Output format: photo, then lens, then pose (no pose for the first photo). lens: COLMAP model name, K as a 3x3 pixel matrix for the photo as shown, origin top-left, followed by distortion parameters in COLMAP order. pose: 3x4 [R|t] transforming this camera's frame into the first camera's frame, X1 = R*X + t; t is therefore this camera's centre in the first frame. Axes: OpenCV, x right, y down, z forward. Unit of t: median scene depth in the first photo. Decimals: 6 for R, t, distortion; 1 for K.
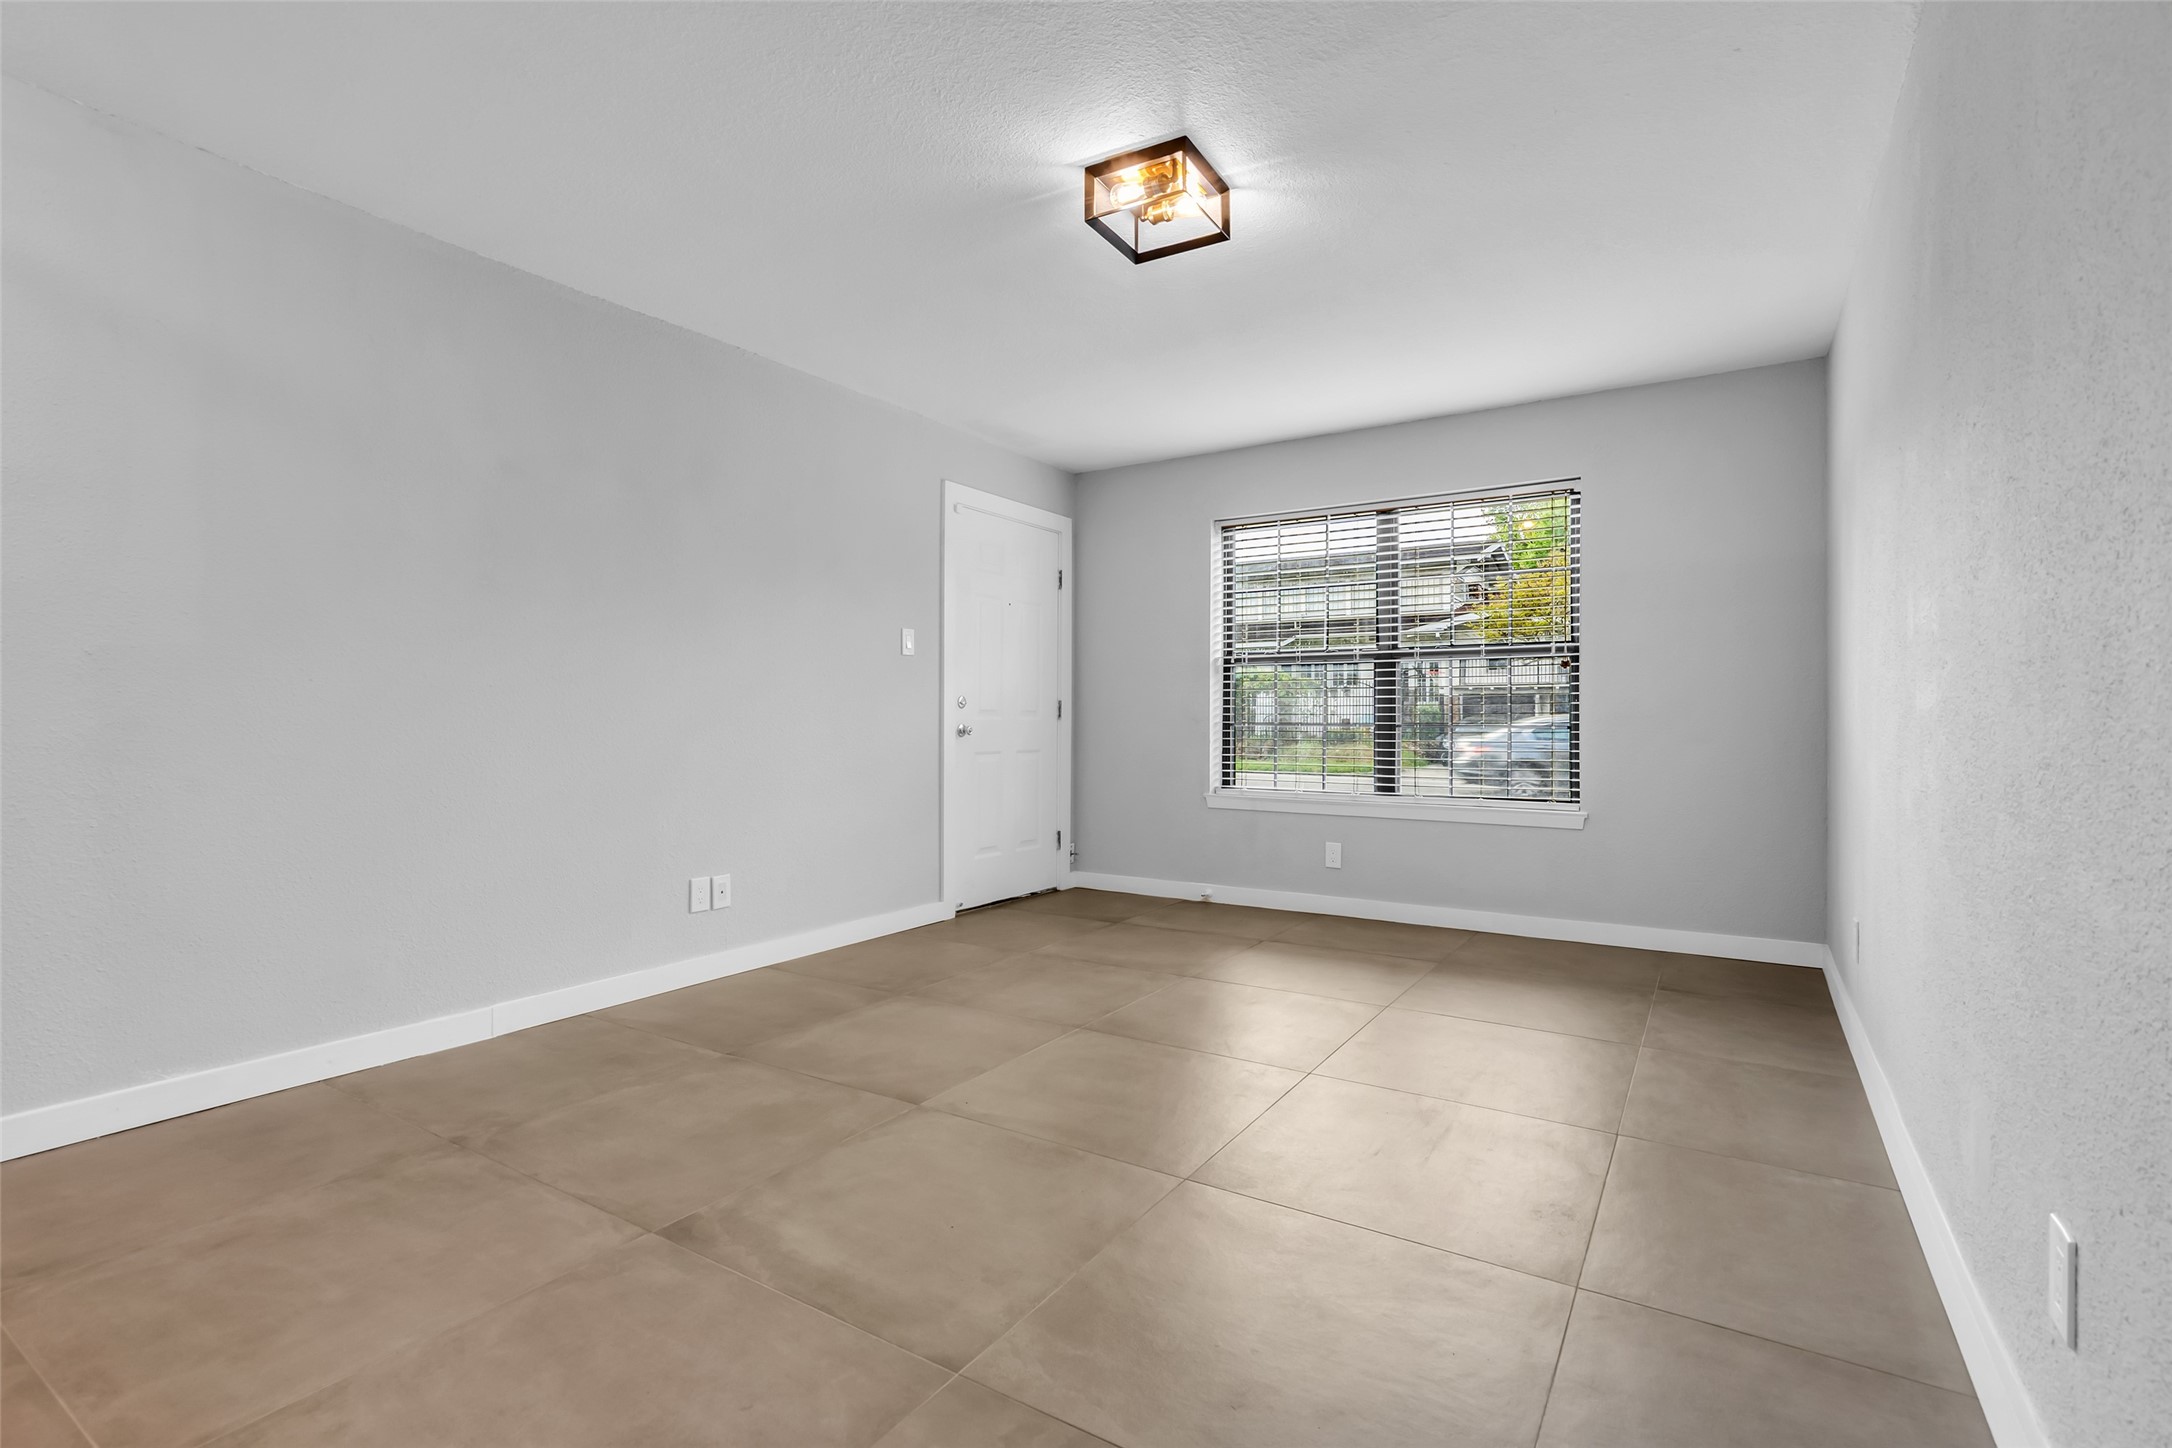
lens RADIAL K [[1002.1, 0, 1073.5], [0, 1002.1, 716.4], [0, 0, 1]] dist [-0.014996, 0.003085]
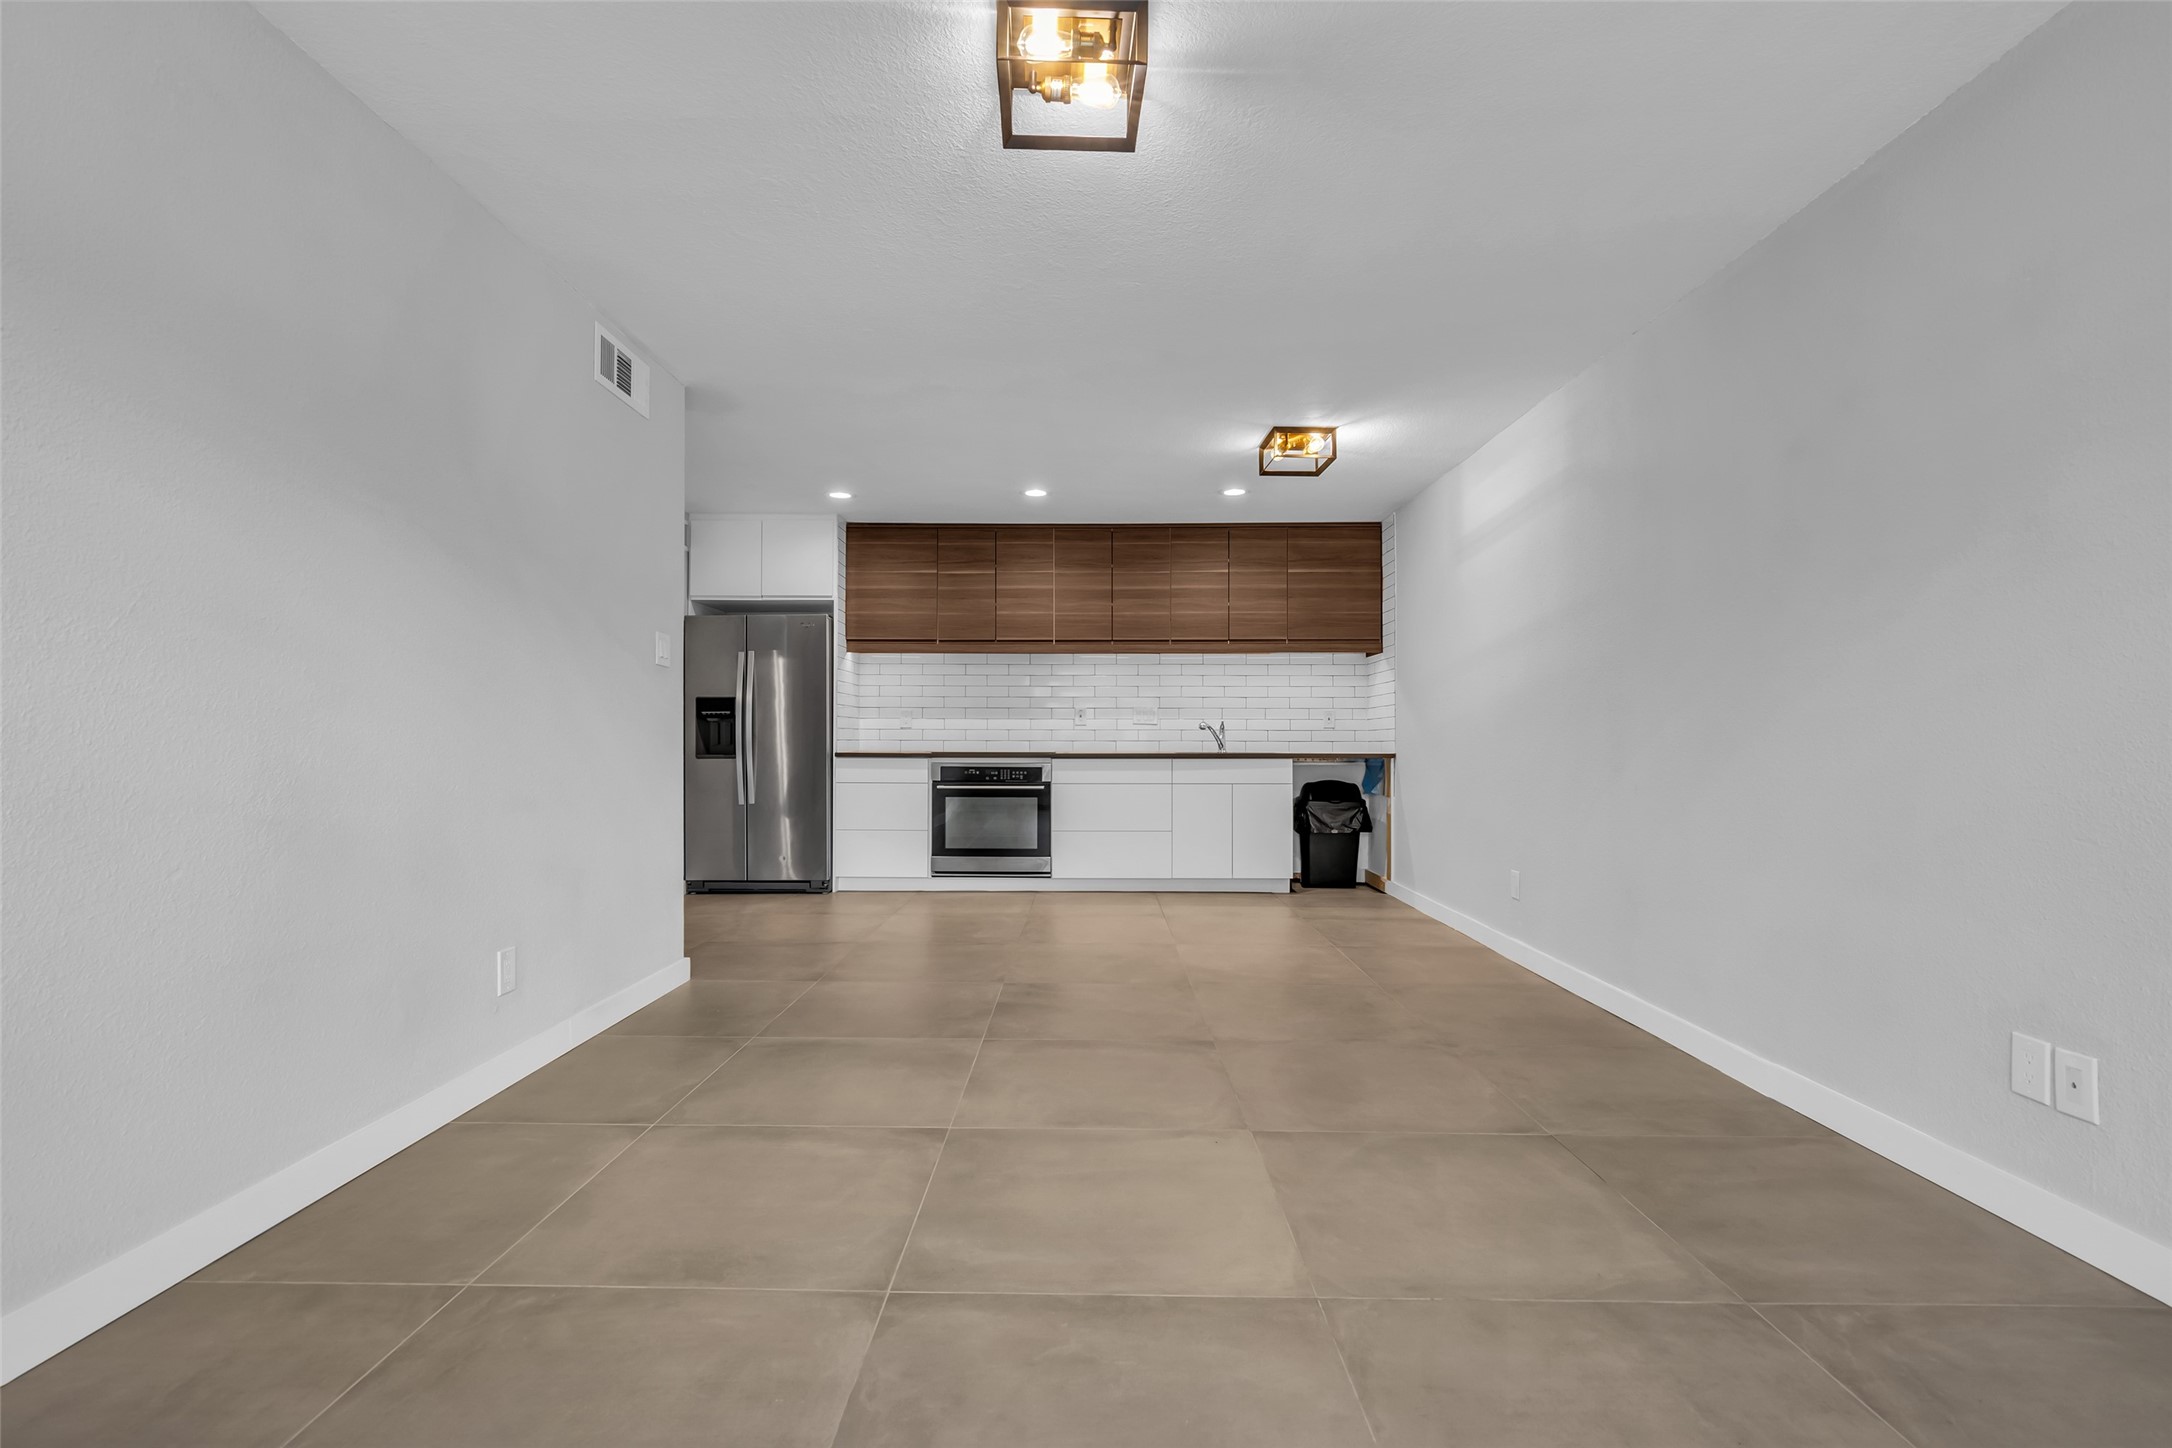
lens RADIAL K [[1002.1, 0, 1084.6], [0, 1002.1, 737.7], [0, 0, 1]] dist [-0.014996, 0.003085]
pose [[-0.843347, -0.005493, -0.537341, 0.281870], [-0.002373, 0.999976, -0.006498, 0.003846], [0.537364, -0.004205, -0.843340, 0.954119]]
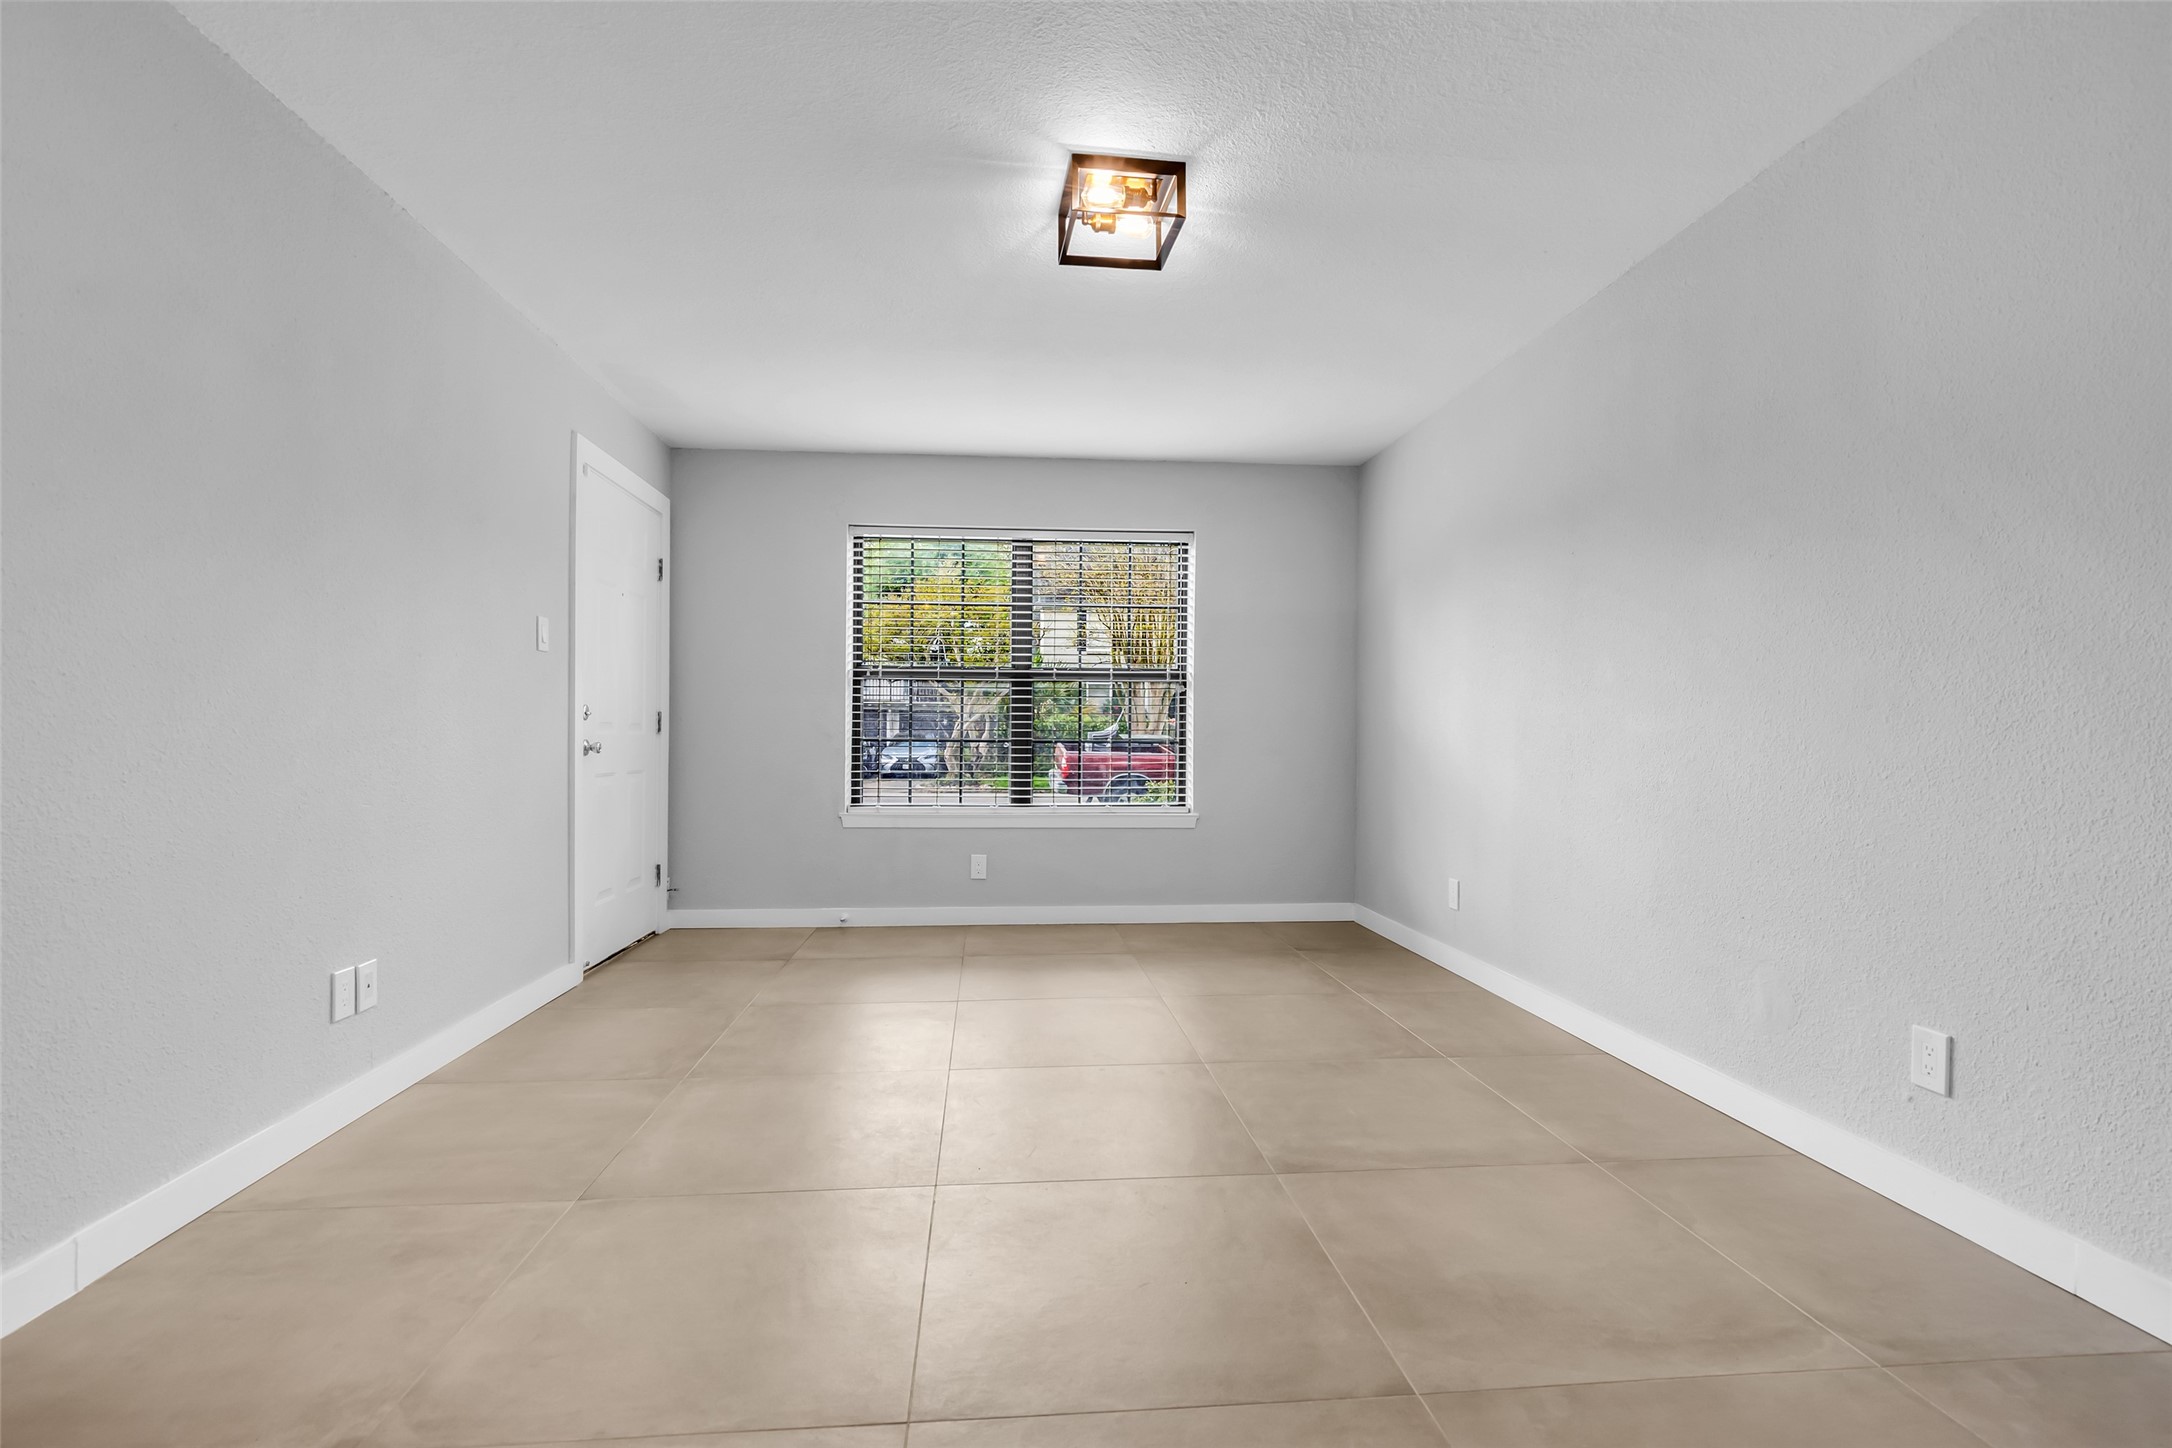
lens RADIAL K [[1002.1, 0, 1076.1], [0, 1002.1, 741.1], [0, 0, 1]] dist [-0.014996, 0.003085]
pose [[0.788453, -0.000278, 0.615096, -0.320919], [-0.006394, 0.999942, 0.008649, -0.000469], [-0.615062, -0.010752, 0.788405, 0.138710]]
